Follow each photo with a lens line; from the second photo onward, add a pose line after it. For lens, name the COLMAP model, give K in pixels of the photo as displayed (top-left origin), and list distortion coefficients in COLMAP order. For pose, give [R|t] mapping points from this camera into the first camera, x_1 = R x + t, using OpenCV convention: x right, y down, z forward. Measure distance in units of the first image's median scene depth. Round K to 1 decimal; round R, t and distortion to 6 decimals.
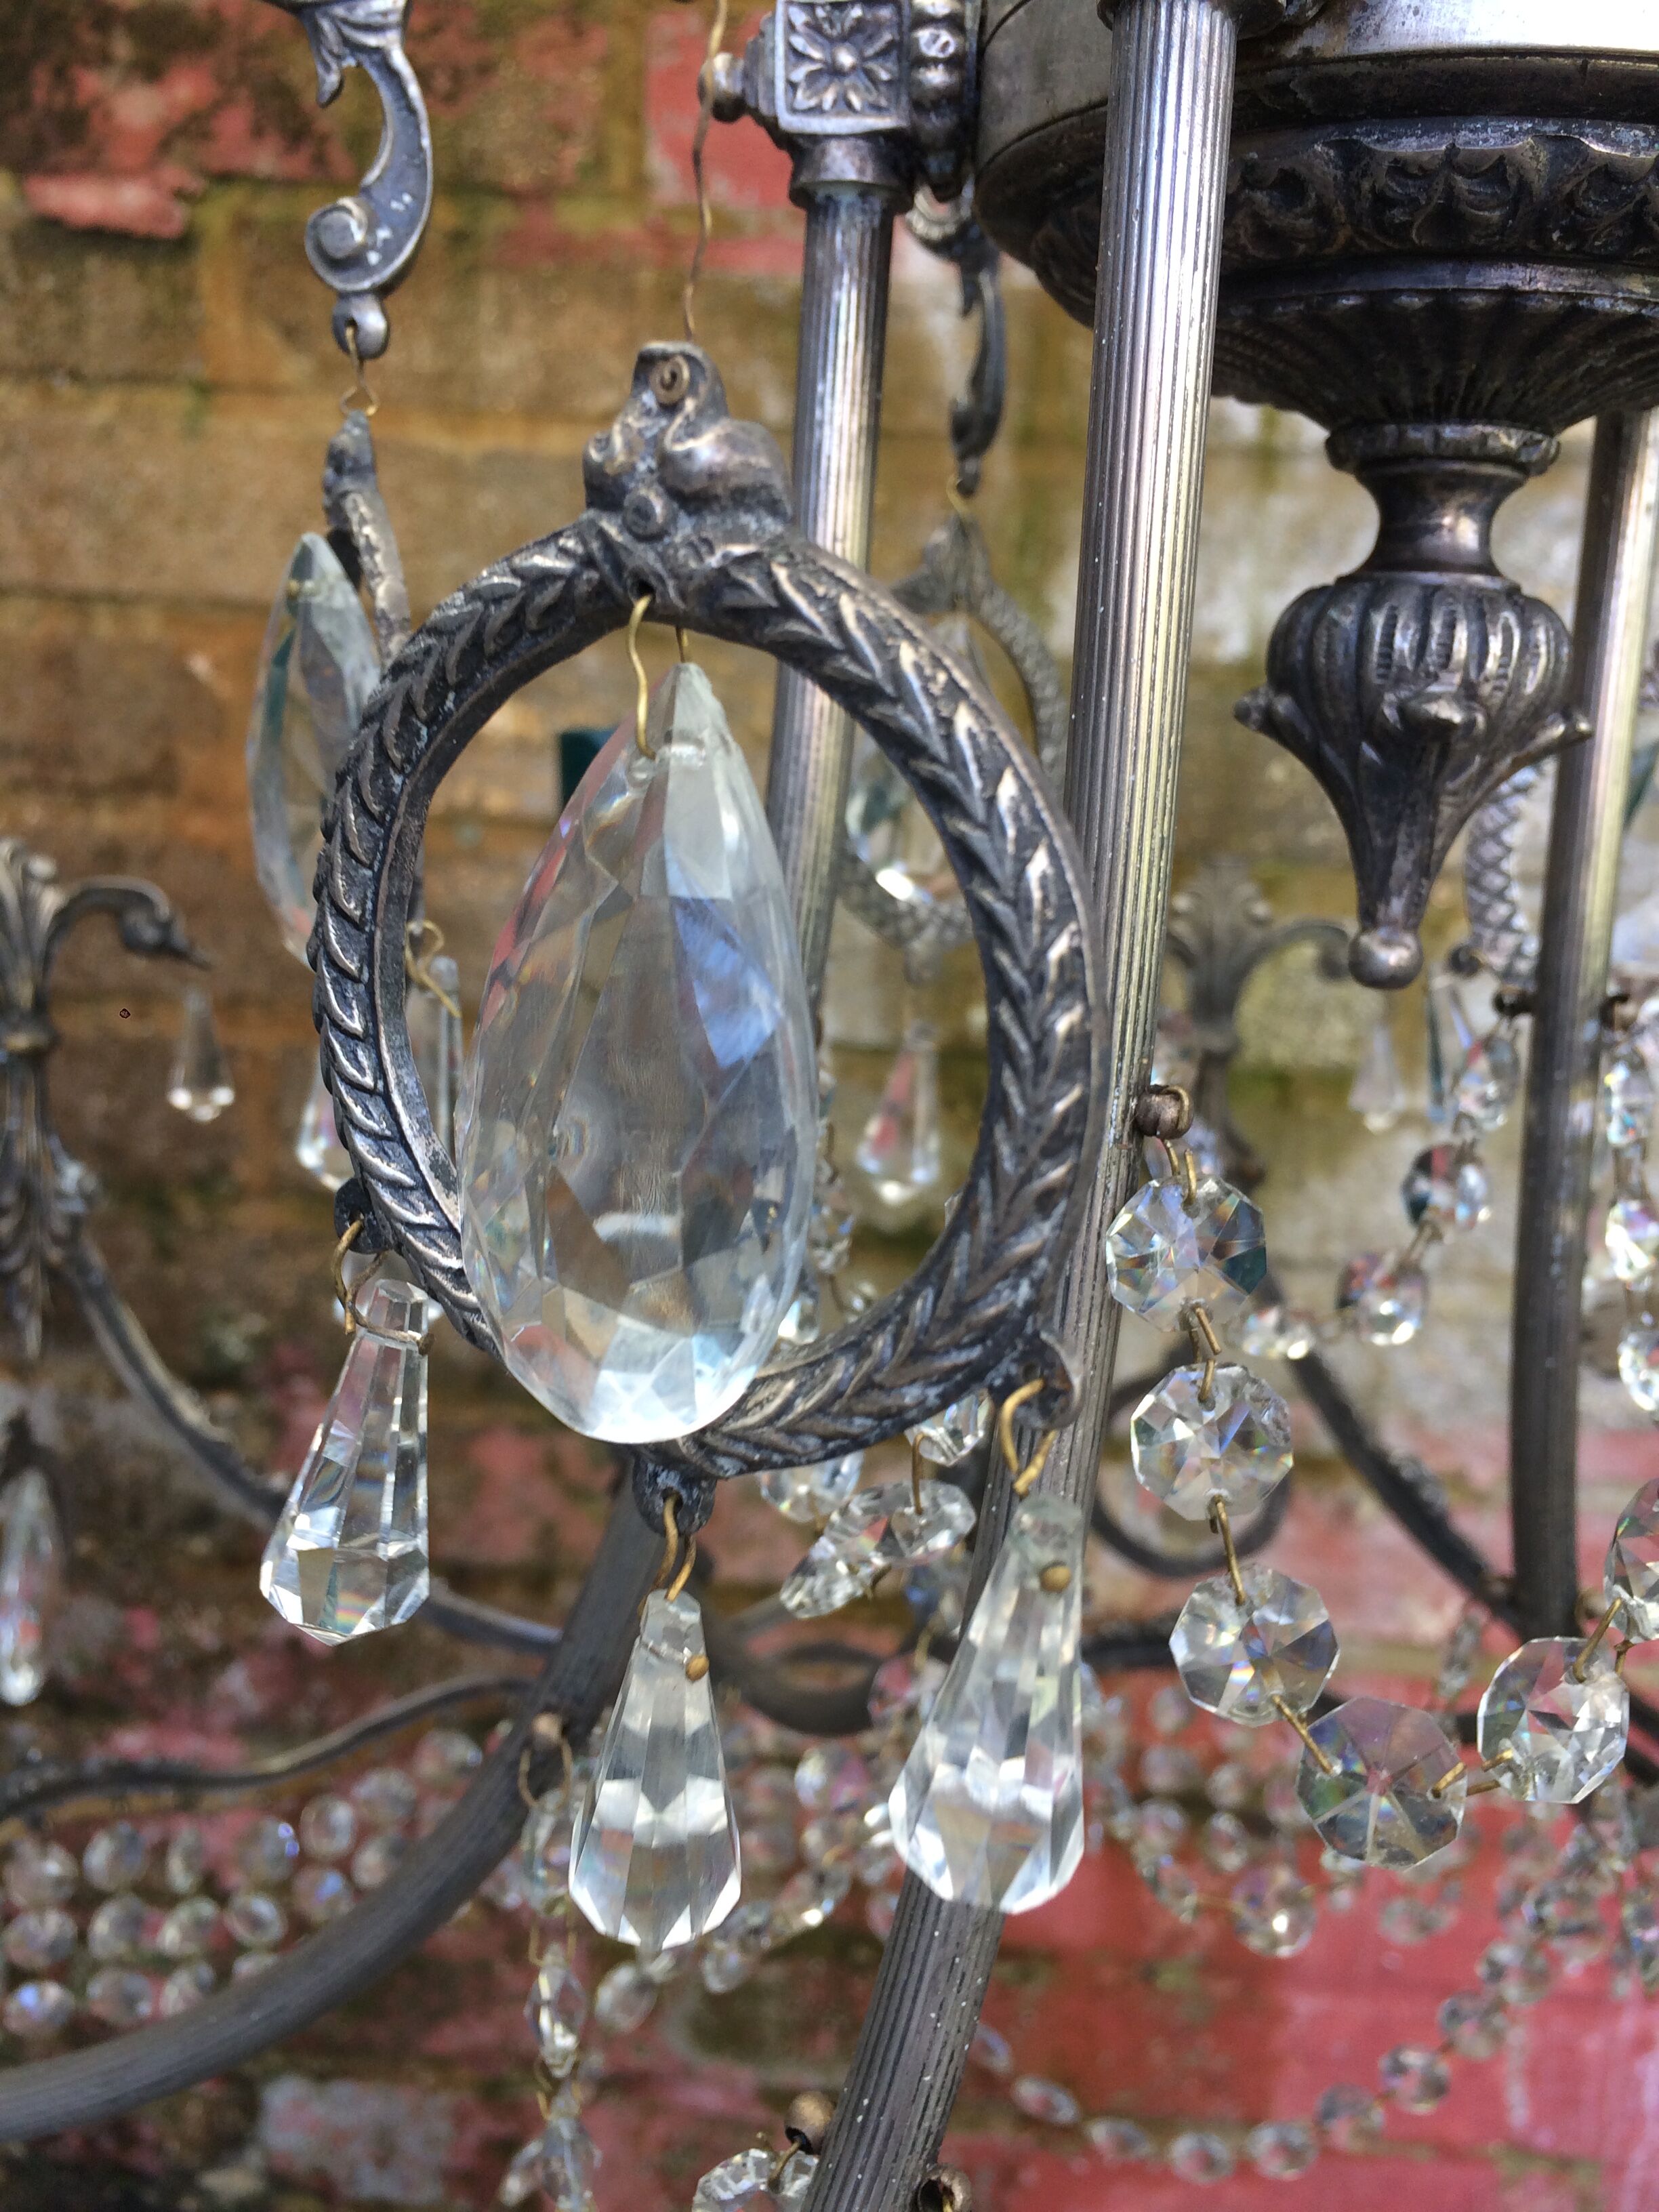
lens RADIAL K [[1882.1, 0, 793.9], [0, 1882.1, 1095.5], [0, 0, 1]] dist [0.064290, -0.104661]
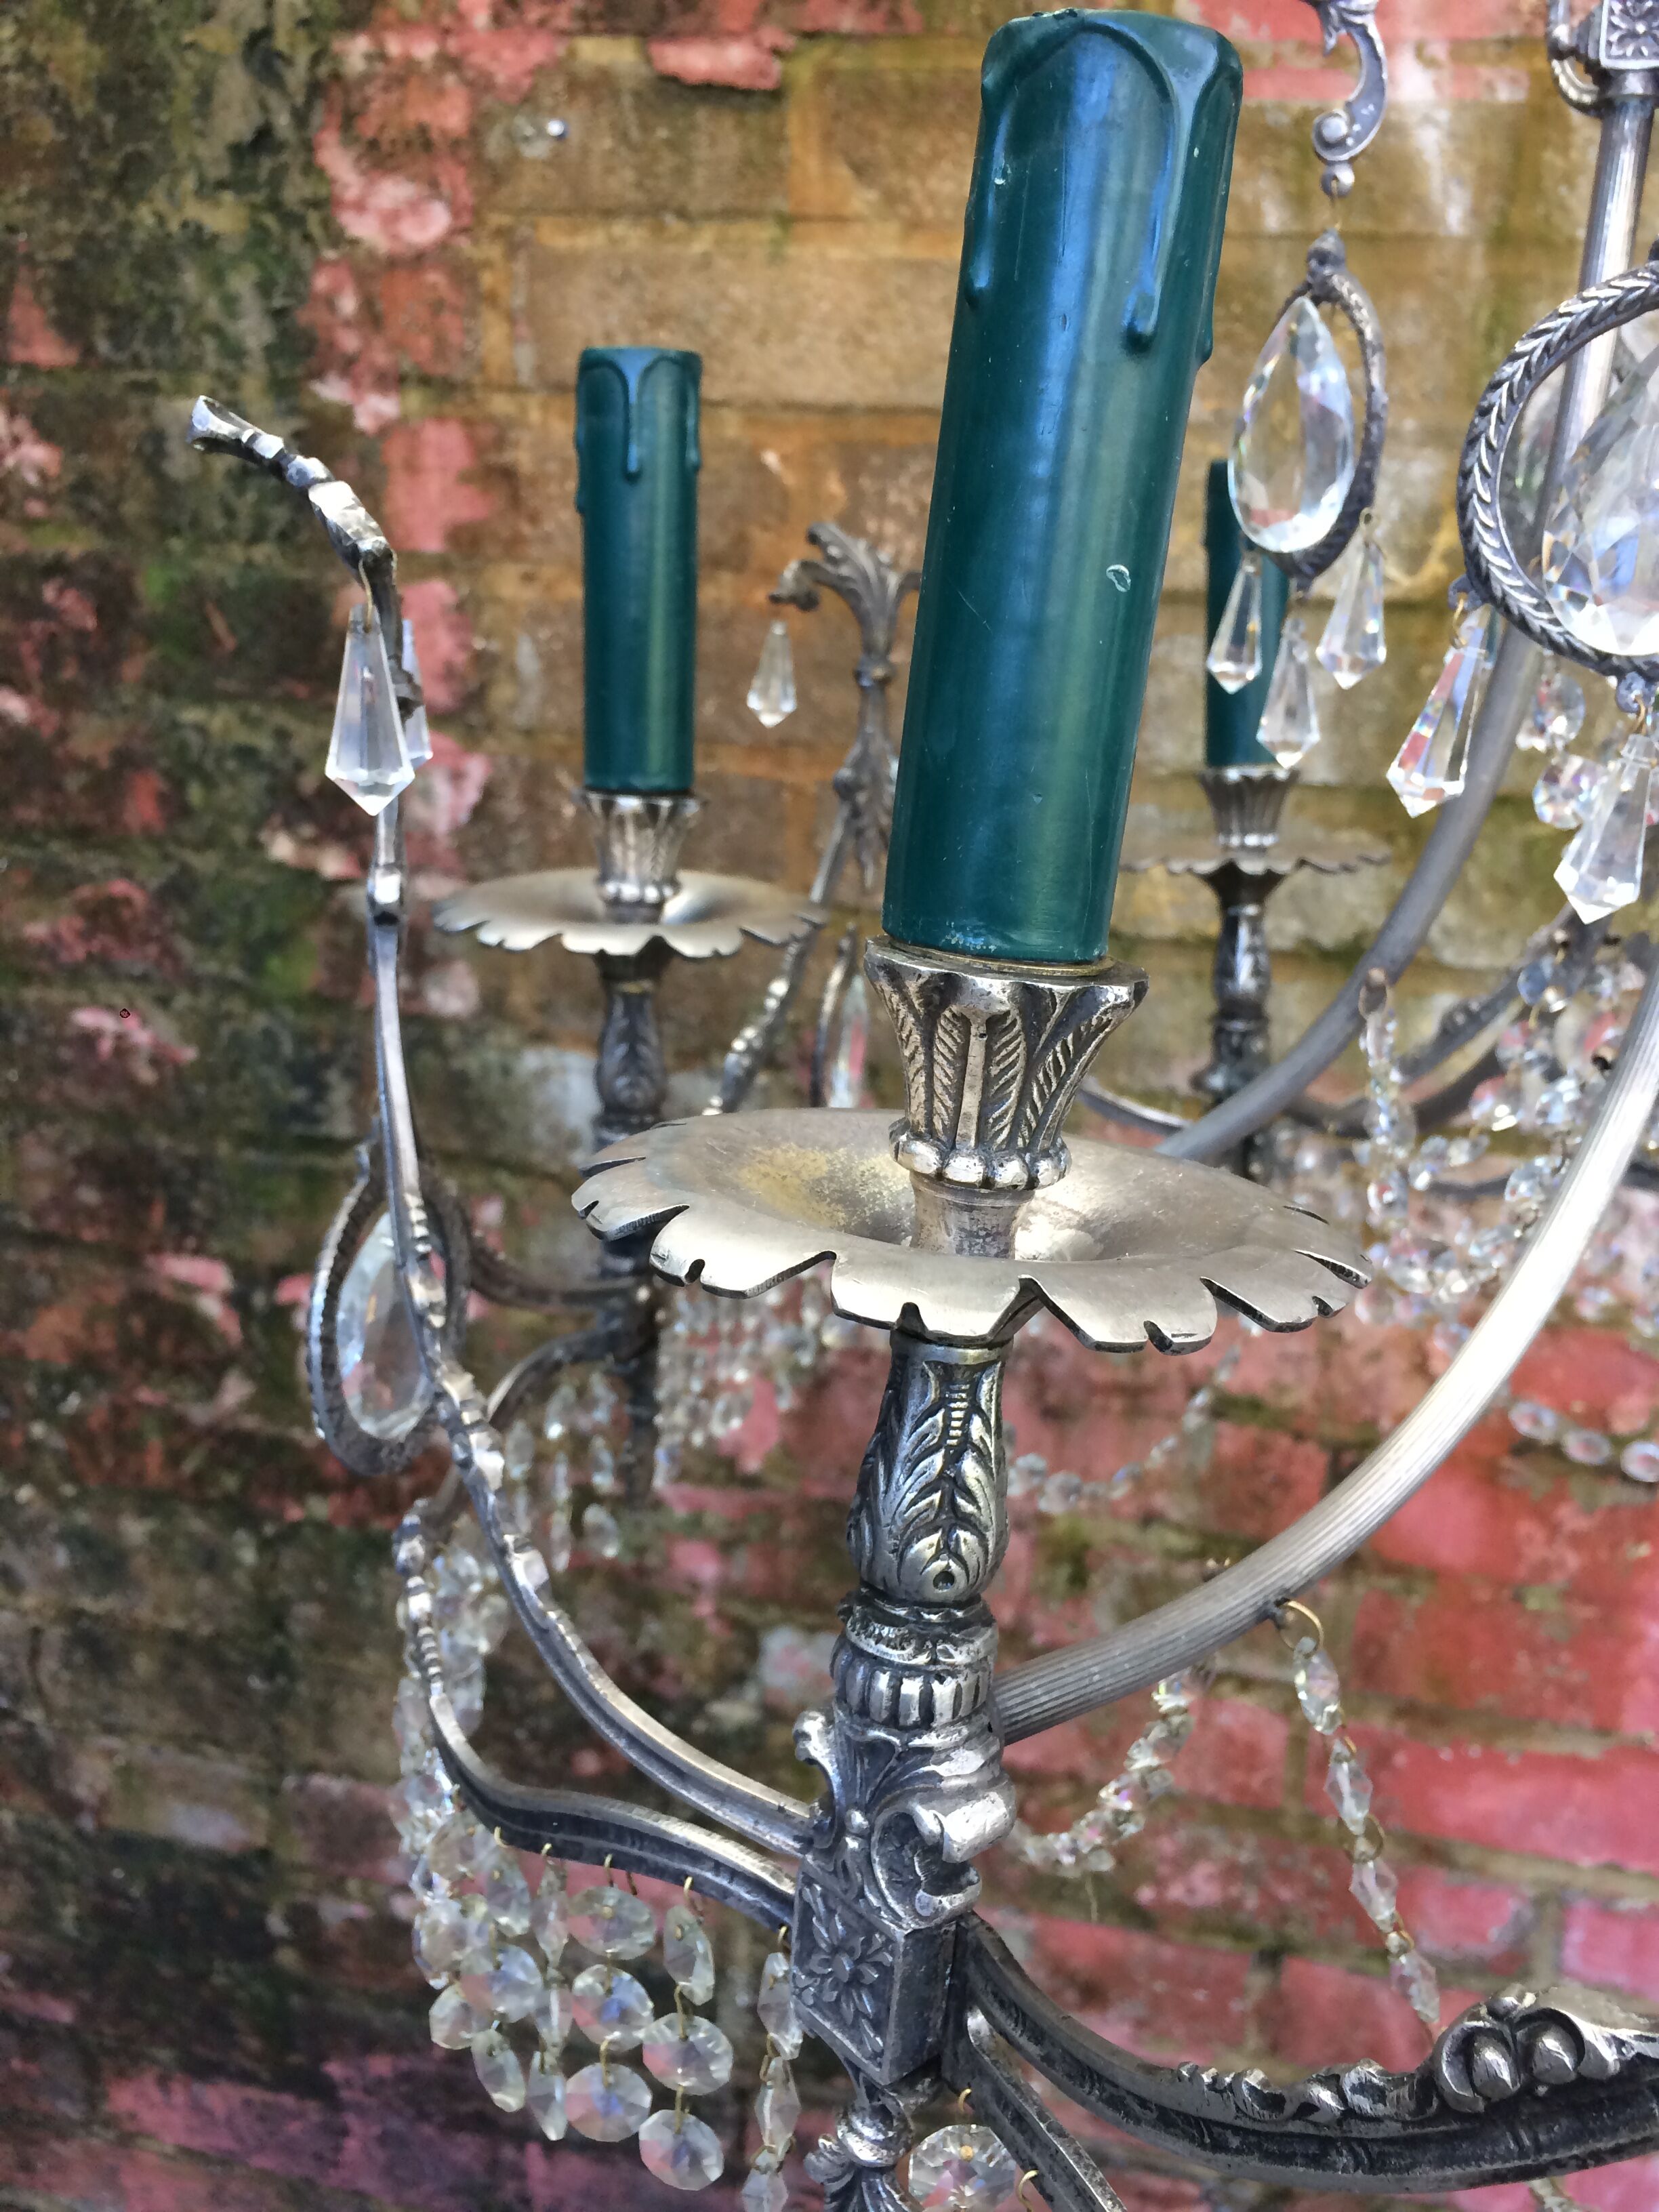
lens RADIAL K [[1860.9, 0, 811.5], [0, 1860.9, 1093.4], [0, 0, 1]] dist [0.075122, -0.116883]
pose [[0.988170, 0.039136, -0.148287, -0.099647], [-0.026562, 0.995954, 0.085844, 0.076779], [0.151047, -0.080890, 0.985212, -0.218618]]
